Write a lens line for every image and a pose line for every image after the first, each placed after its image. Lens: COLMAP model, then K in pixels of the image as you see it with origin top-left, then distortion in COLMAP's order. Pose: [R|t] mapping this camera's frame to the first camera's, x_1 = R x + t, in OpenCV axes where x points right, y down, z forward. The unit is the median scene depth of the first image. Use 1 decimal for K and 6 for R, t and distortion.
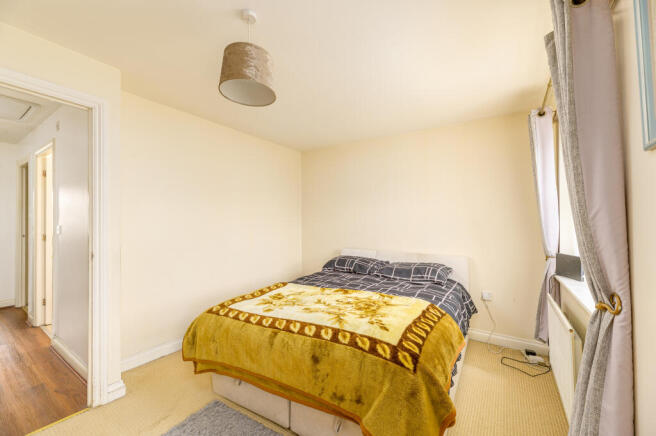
lens RADIAL K [[264.5, 0, 329.0], [0, 264.5, 218.8], [0, 0, 1]] dist [-0.008995, -0.000029]
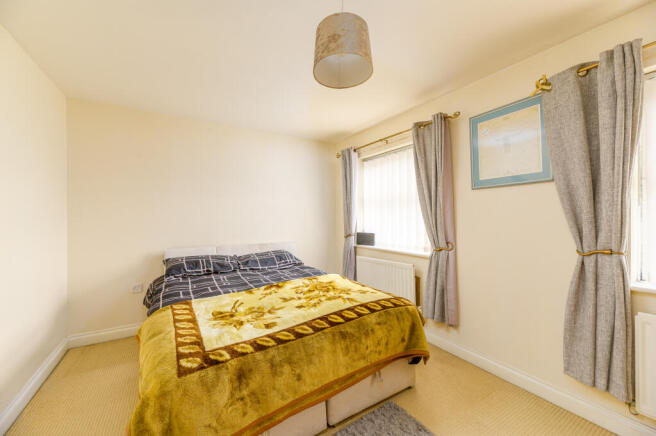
lens RADIAL K [[264.5, 0, 329.5], [0, 264.5, 215.9], [0, 0, 1]] dist [-0.008995, -0.000029]
pose [[0.408784, 0.003196, 0.912626, -0.785464], [-0.012926, 0.999914, 0.002288, 0.019020], [-0.912540, -0.012732, 0.408790, 0.473732]]
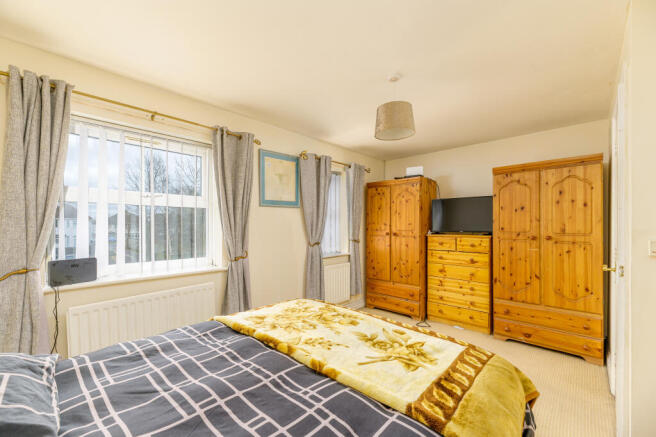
lens RADIAL K [[269.1, 0, 326.8], [0, 269.1, 223.4], [0, 0, 1]] dist [-0.004858, 0.000086]
pose [[-0.990287, 0.001337, 0.139029, -0.100927], [-0.002402, 0.999640, -0.026724, 0.031571], [-0.139015, -0.026798, -0.989928, 1.699945]]
